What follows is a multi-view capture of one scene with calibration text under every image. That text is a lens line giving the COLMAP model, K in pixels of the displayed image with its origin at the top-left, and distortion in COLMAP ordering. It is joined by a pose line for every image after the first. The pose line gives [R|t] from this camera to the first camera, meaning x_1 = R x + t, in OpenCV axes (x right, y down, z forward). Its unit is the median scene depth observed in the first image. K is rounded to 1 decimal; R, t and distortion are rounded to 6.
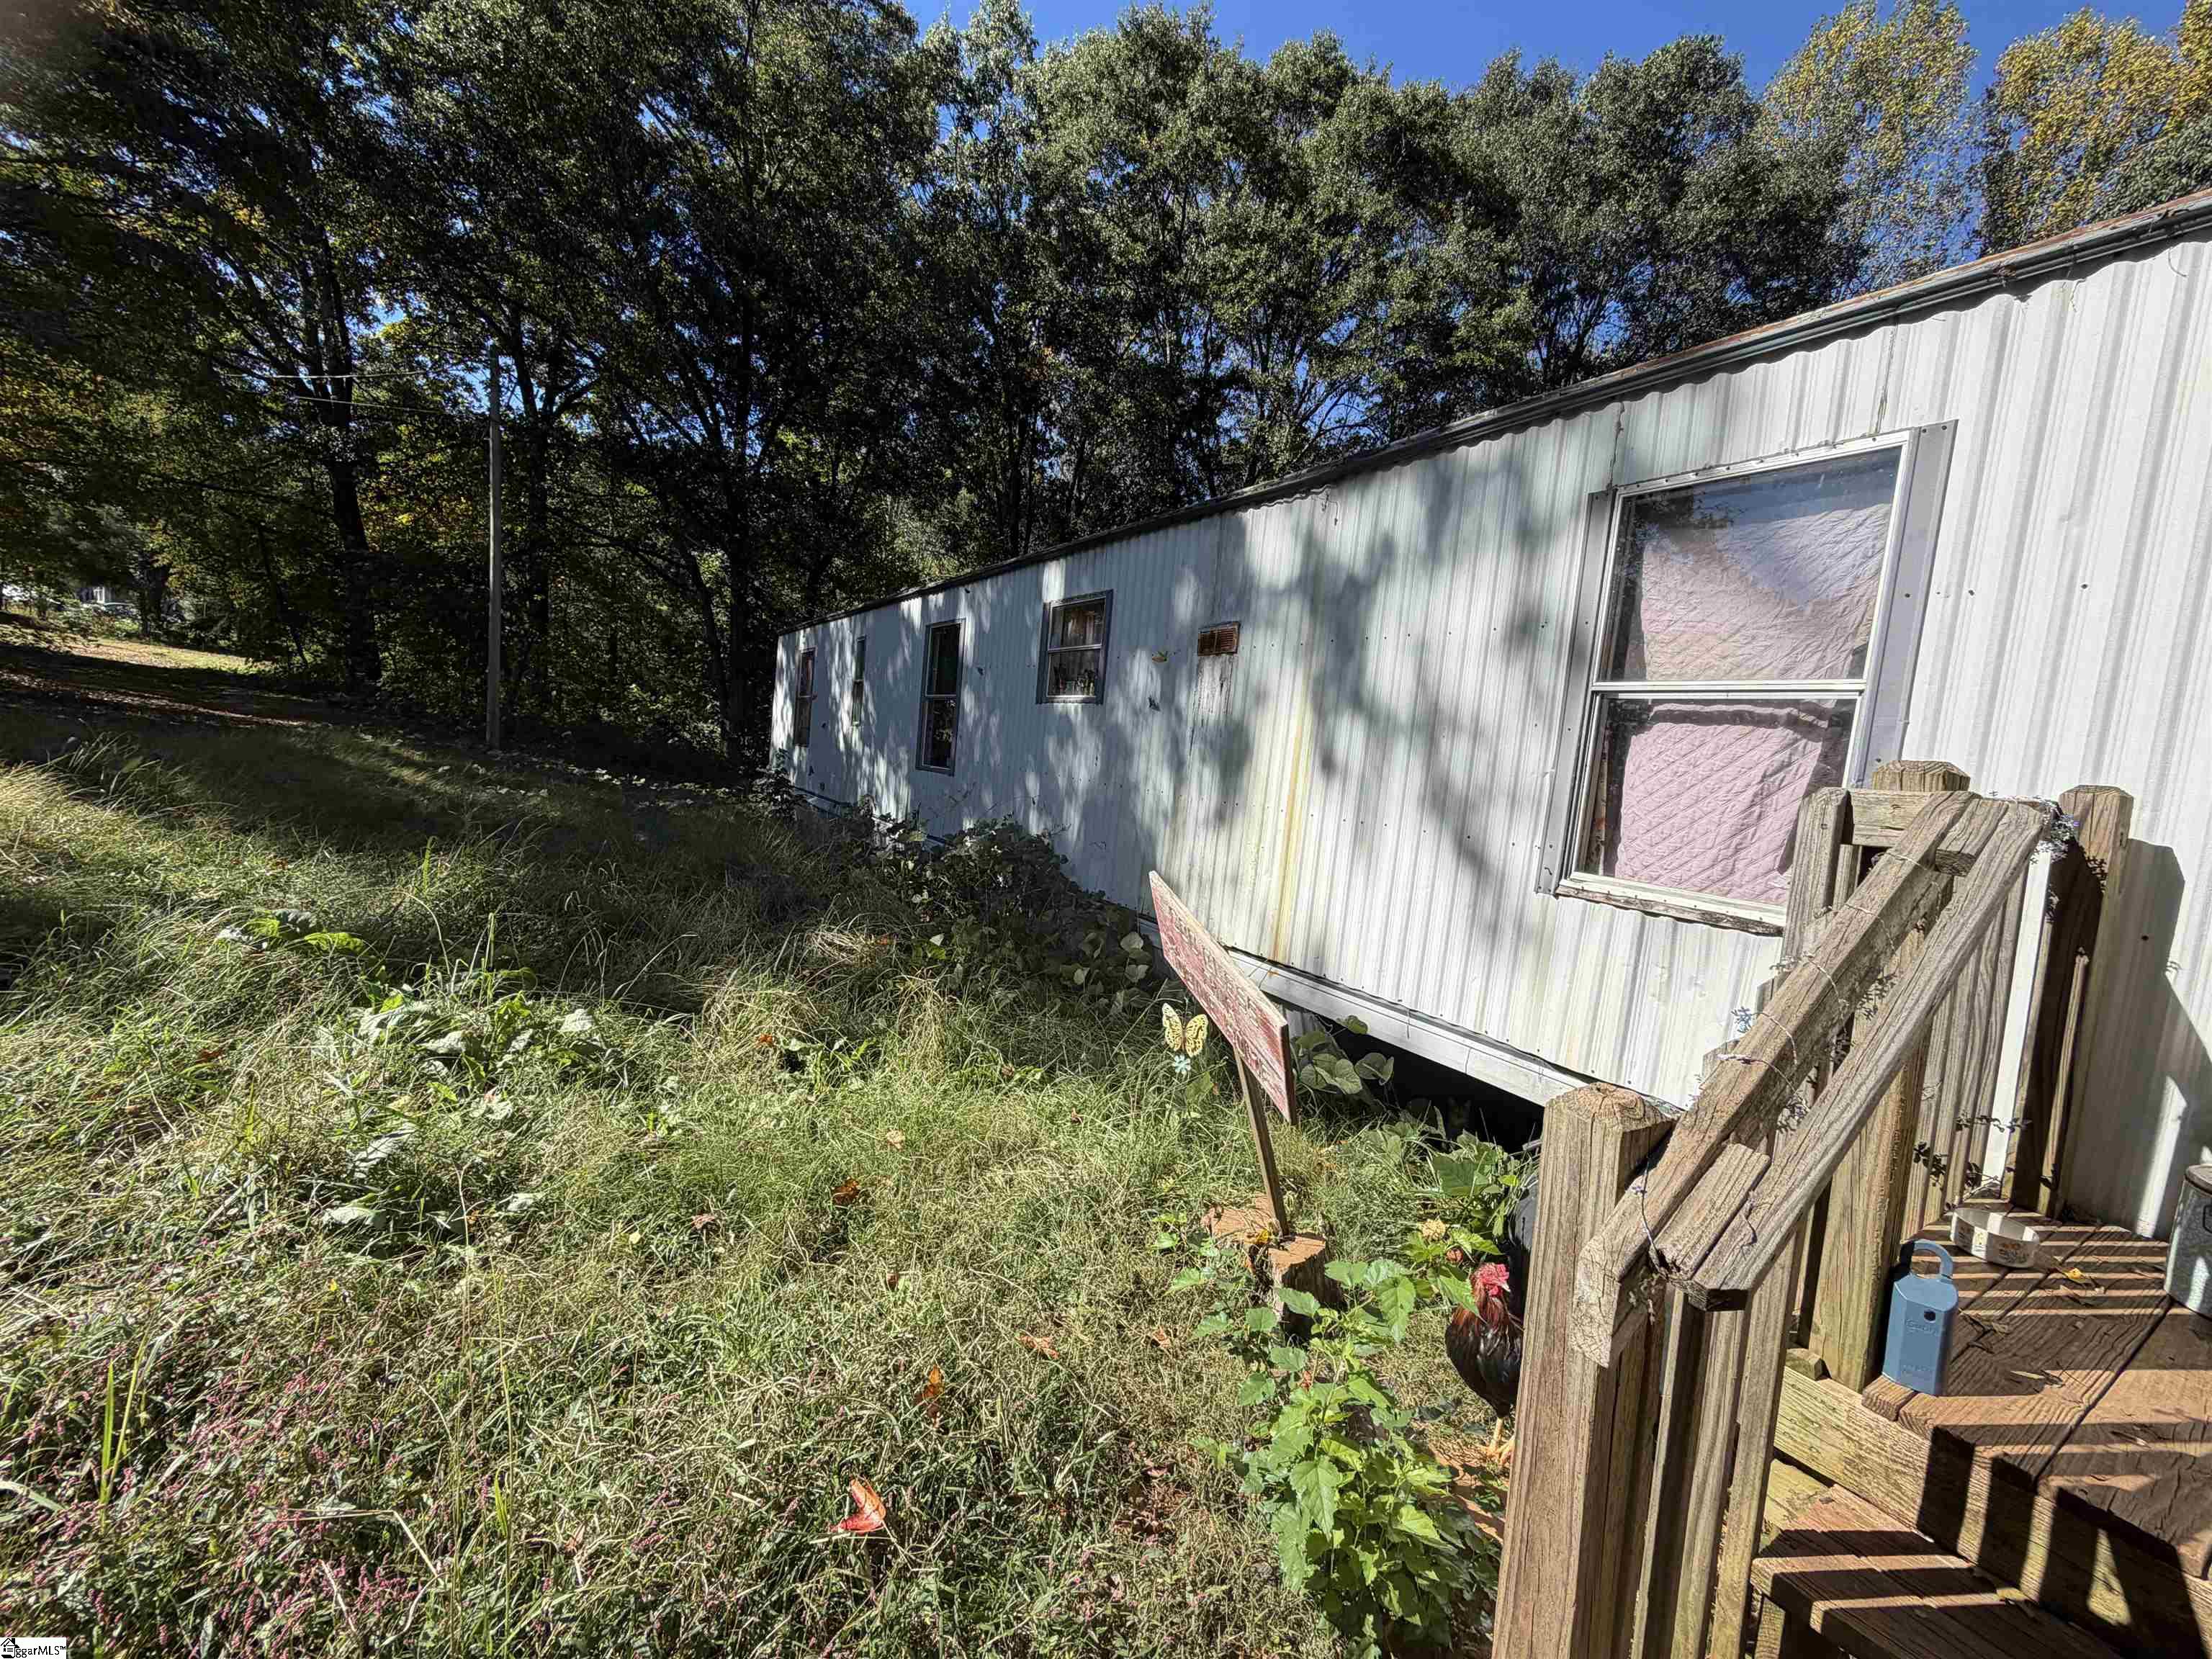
lens RADIAL K [[888.4, 0, 1100.1], [0, 888.4, 828.6], [0, 0, 1]] dist [-0.003031, 0.000826]
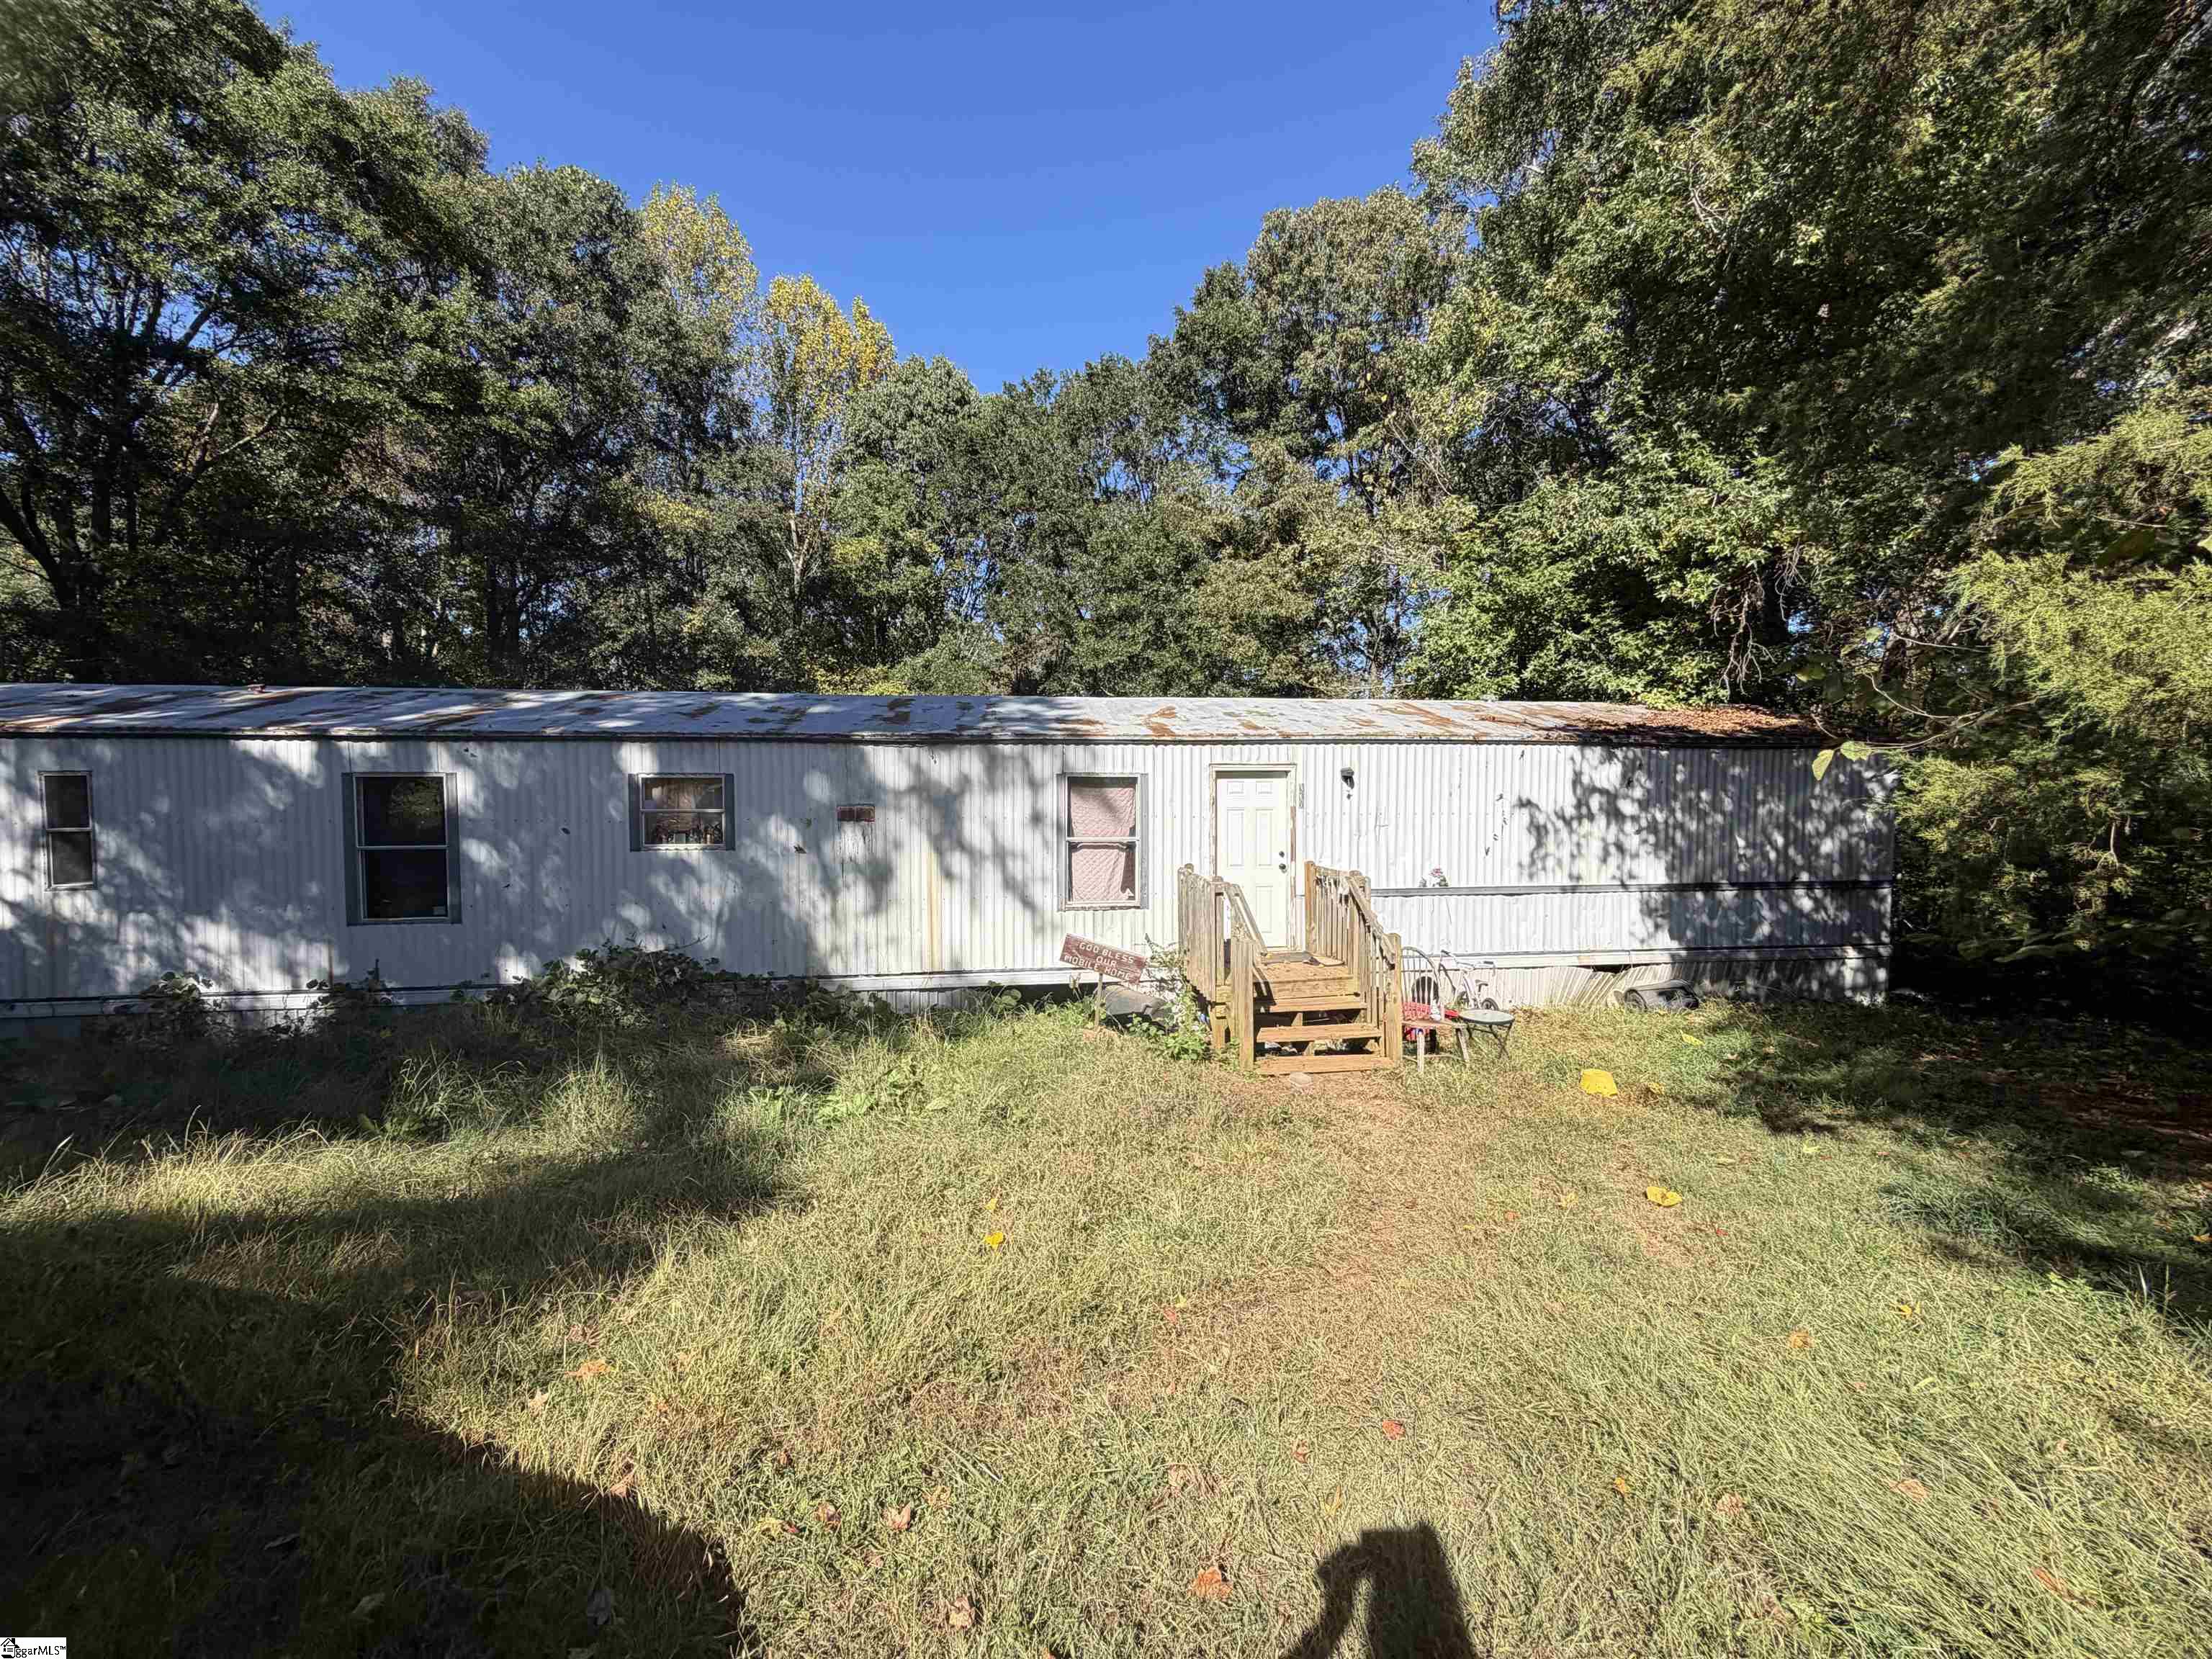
lens RADIAL K [[888.4, 0, 1107.7], [0, 888.4, 832.7], [0, 0, 1]] dist [-0.003031, 0.000826]
pose [[0.387060, -0.139776, 0.911398, -2.218068], [0.118034, 0.987822, 0.101369, -0.496419], [-0.914468, 0.068340, 0.398845, -0.327222]]
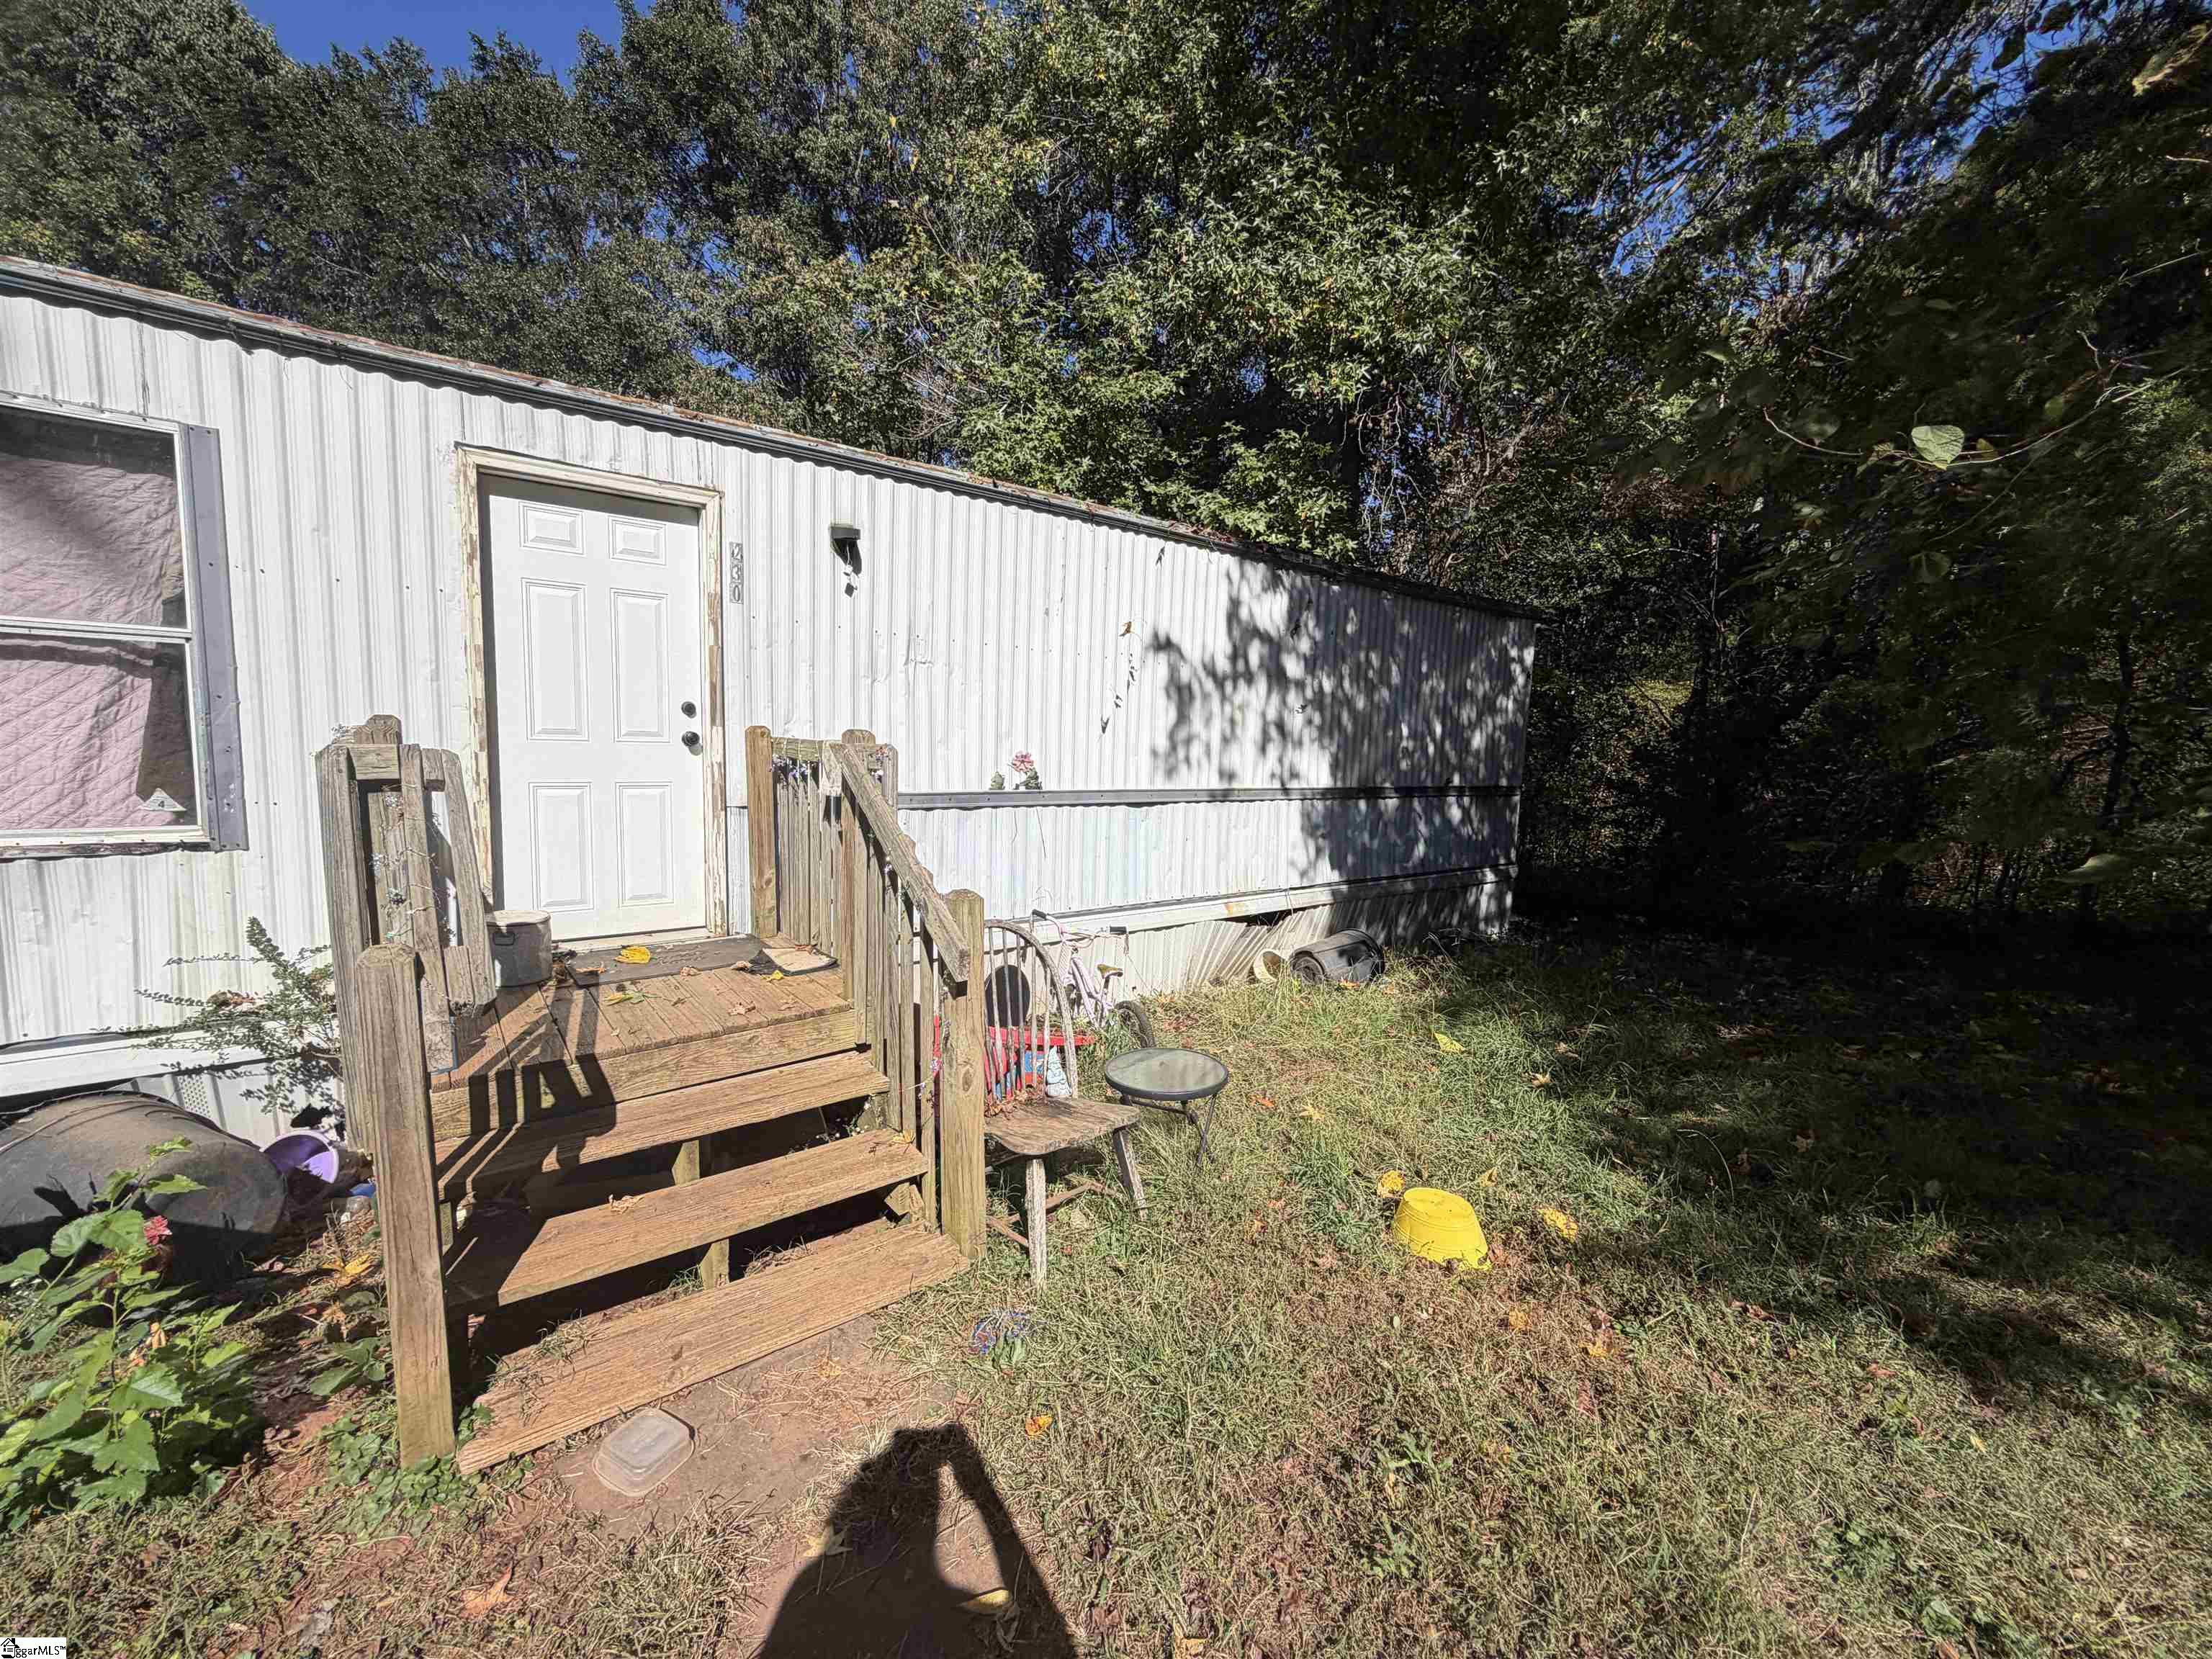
lens RADIAL K [[888.4, 0, 1099.9], [0, 888.4, 826.3], [0, 0, 1]] dist [-0.003031, 0.000826]
pose [[-0.105788, -0.197452, 0.974588, -0.431004], [0.044982, 0.978134, 0.203053, -0.080892], [-0.993371, 0.065320, -0.094593, -0.090837]]
